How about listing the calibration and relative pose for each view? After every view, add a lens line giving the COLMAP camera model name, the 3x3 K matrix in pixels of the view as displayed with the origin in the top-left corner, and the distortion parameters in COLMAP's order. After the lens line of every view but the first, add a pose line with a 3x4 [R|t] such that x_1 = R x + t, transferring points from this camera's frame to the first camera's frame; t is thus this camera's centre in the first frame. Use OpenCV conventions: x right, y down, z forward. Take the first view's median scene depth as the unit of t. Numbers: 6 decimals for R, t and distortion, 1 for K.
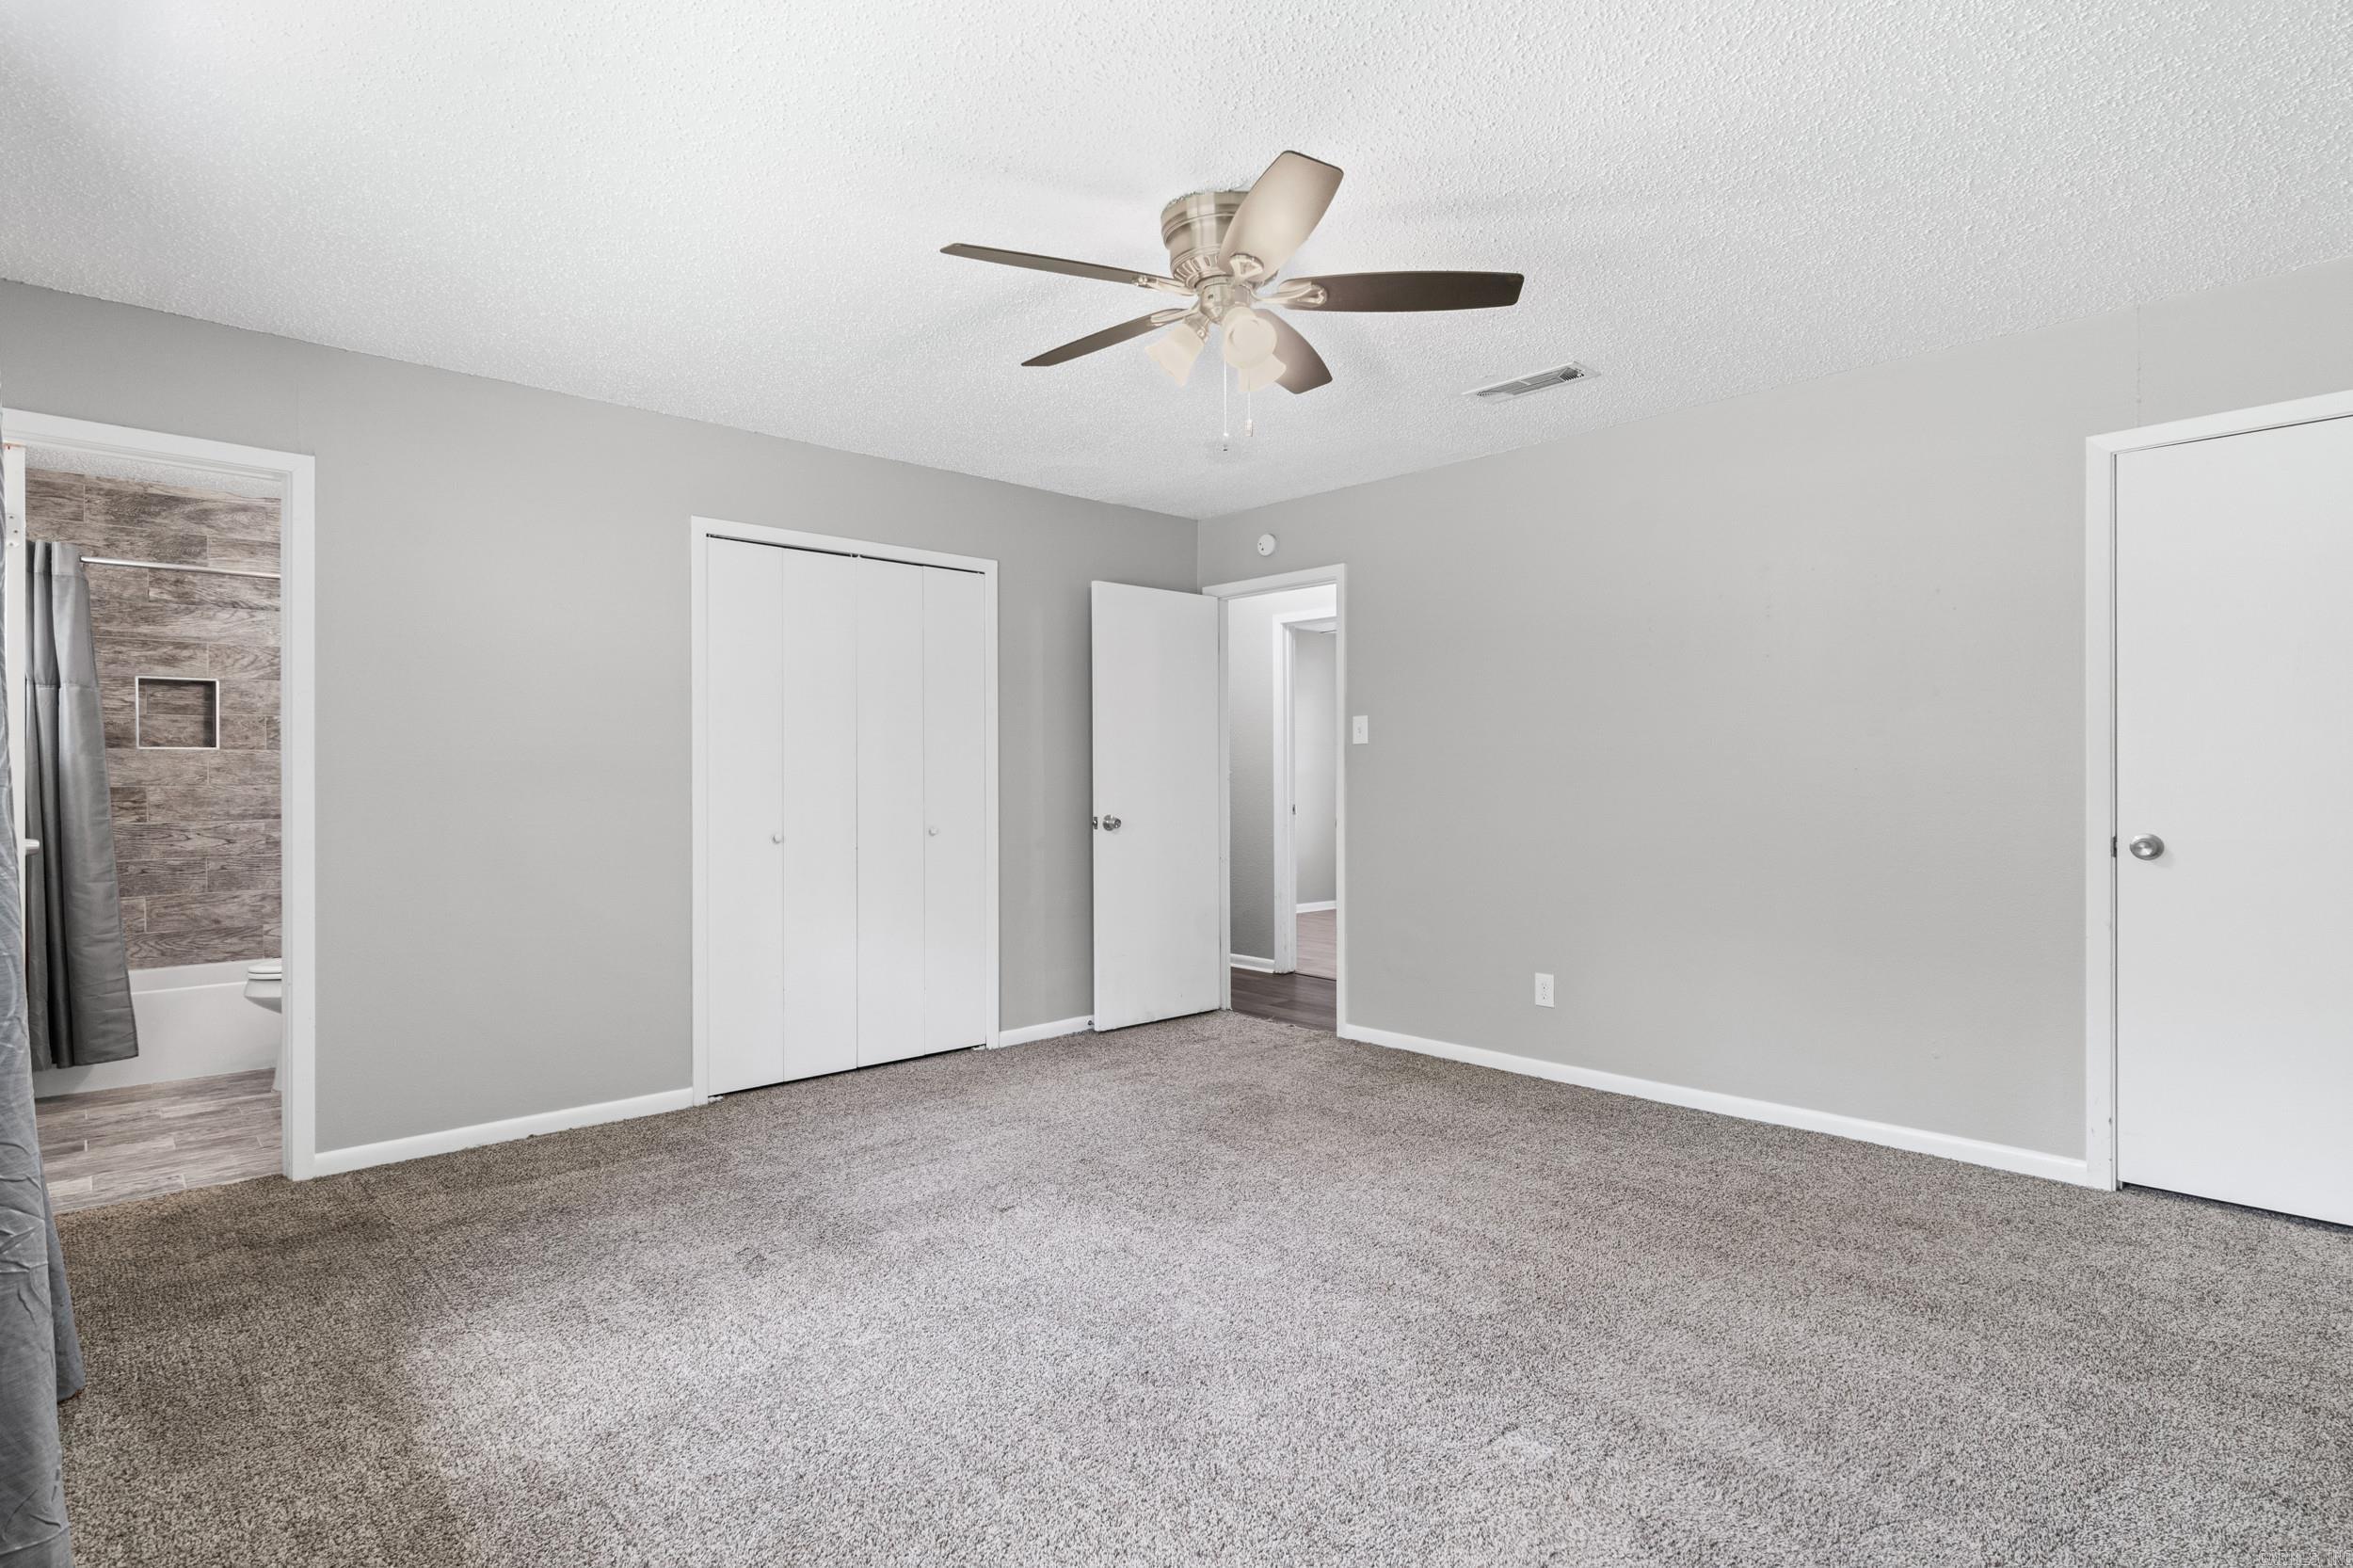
lens RADIAL K [[1187.3, 0, 1178.1], [0, 1187.3, 778.7], [0, 0, 1]] dist [-0.005439, 0.001462]
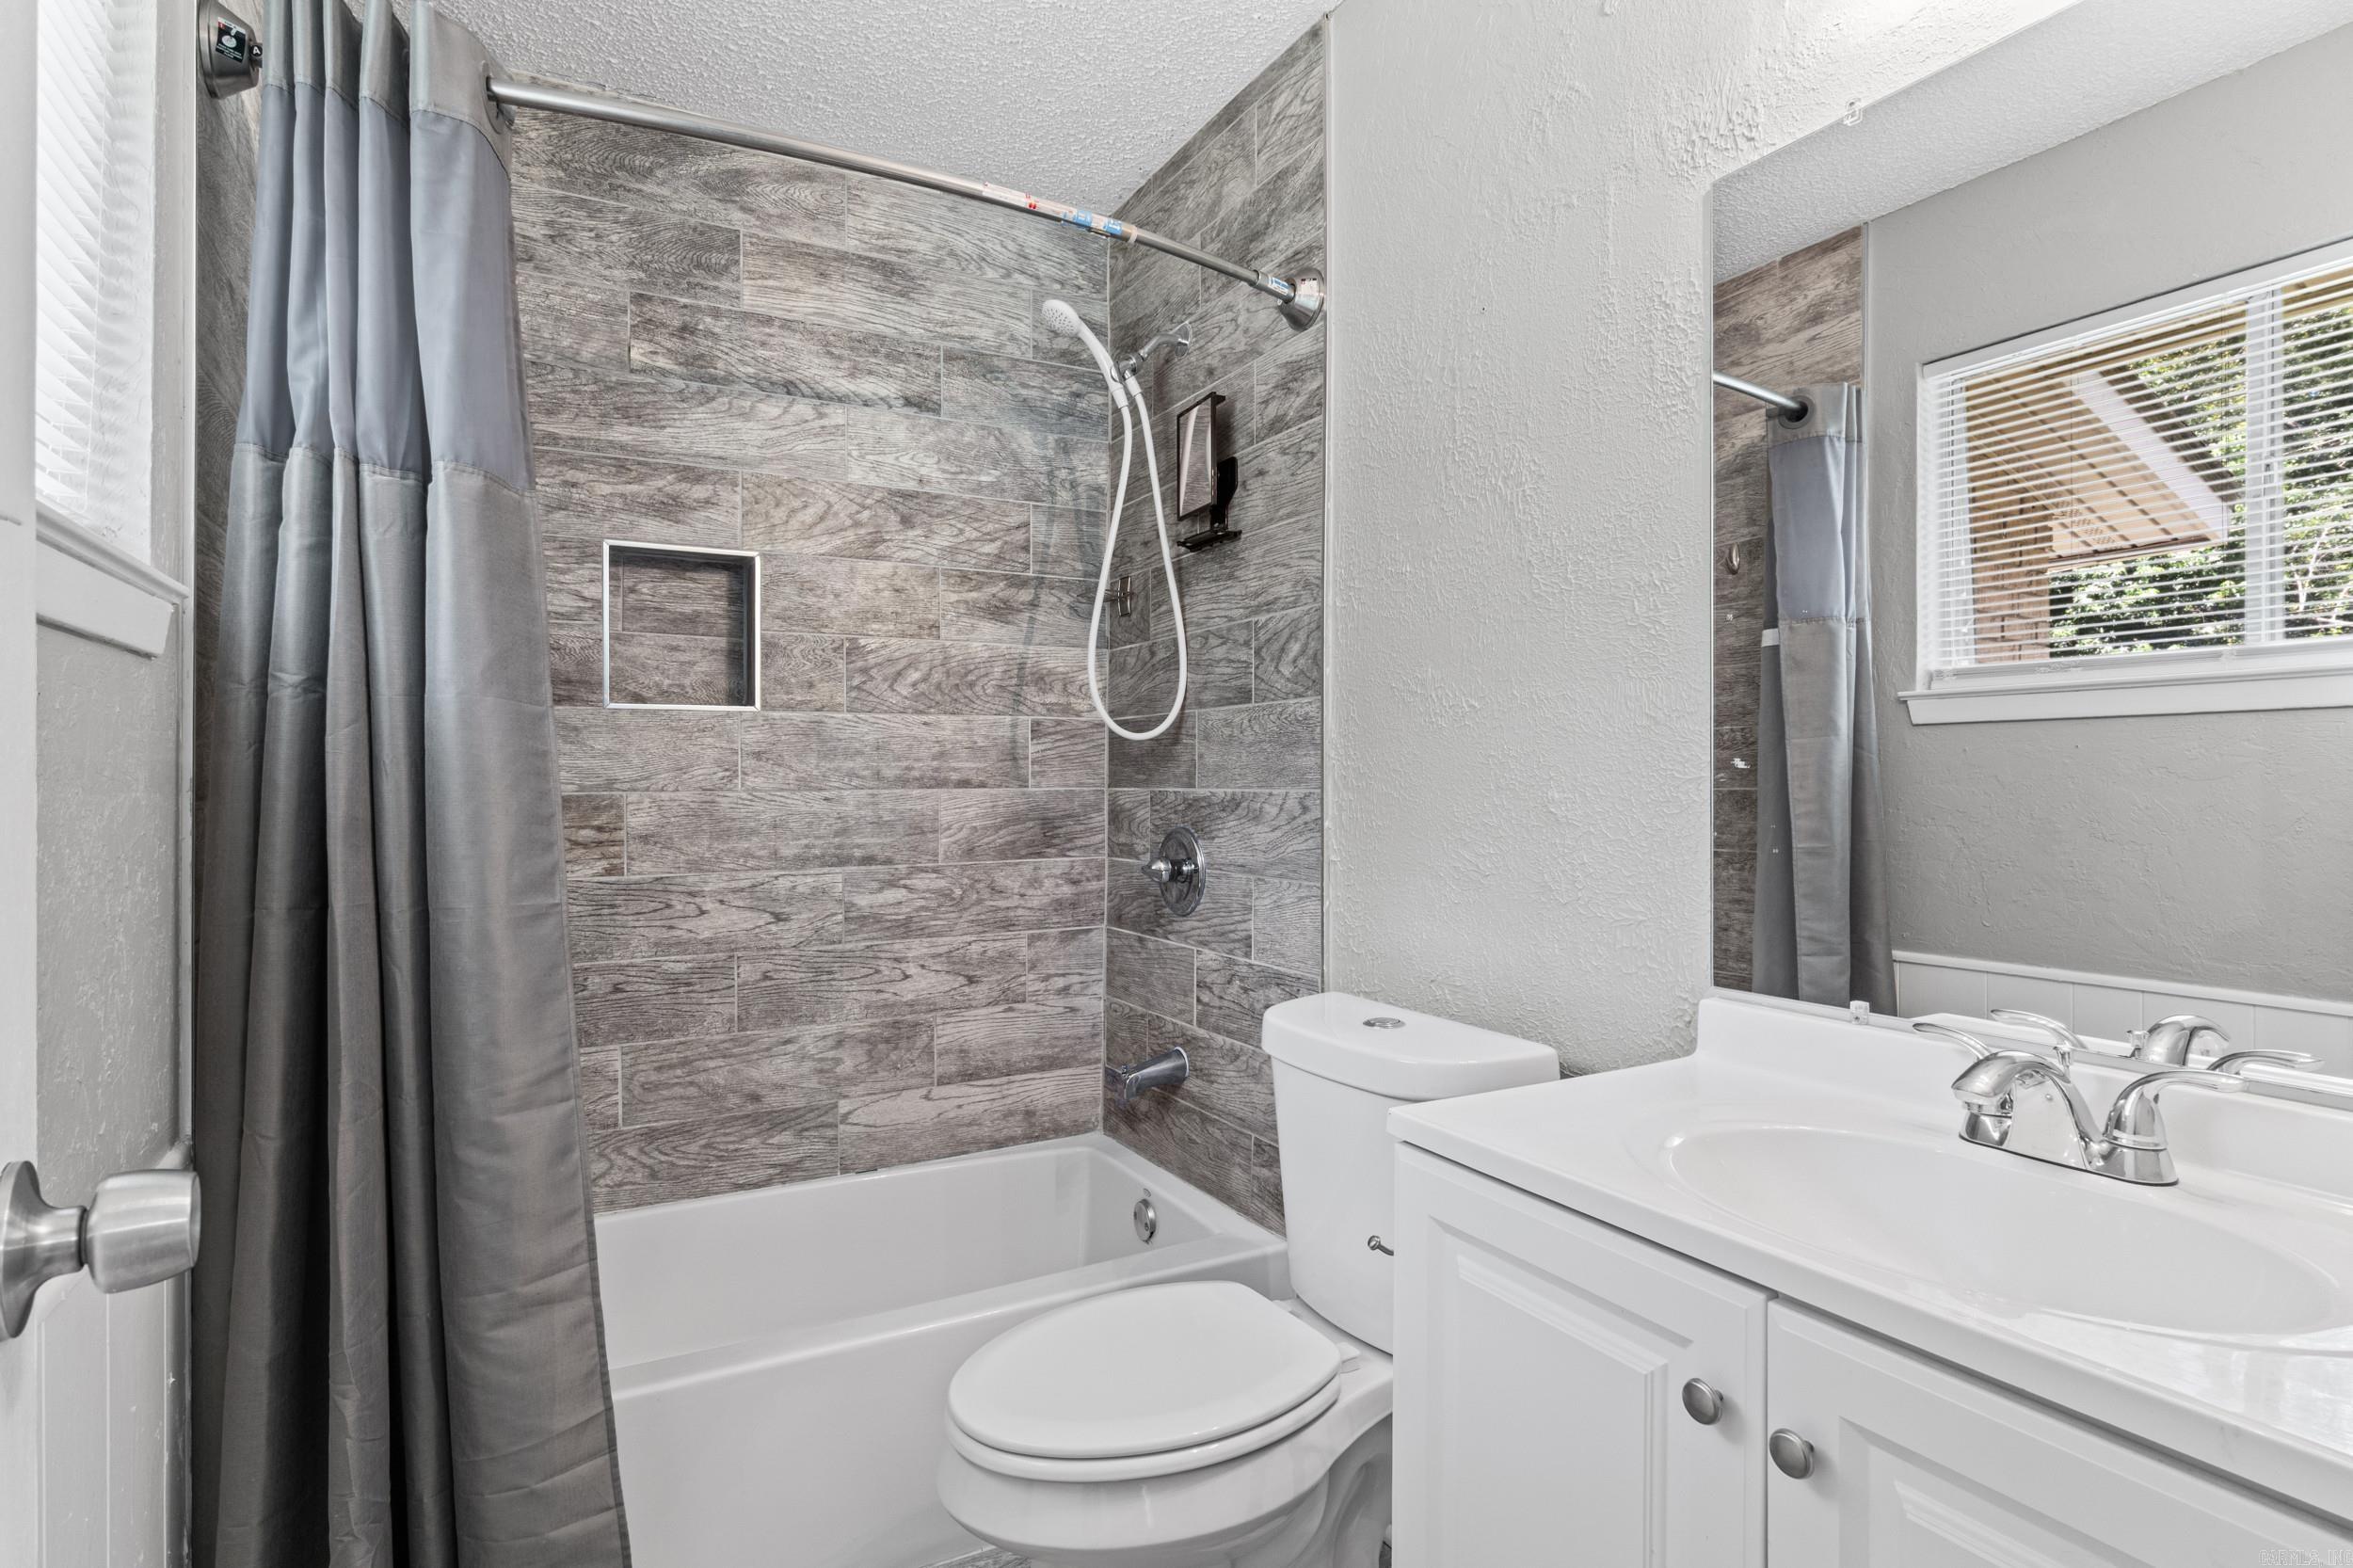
lens RADIAL K [[1187.3, 0, 1176.4], [0, 1187.3, 778.4], [0, 0, 1]] dist [-0.005439, 0.001462]
pose [[0.971353, 0.002055, -0.237633, -0.559974], [-0.002834, 0.999992, -0.002939, 0.001669], [0.237625, 0.003528, 0.971351, 0.612704]]
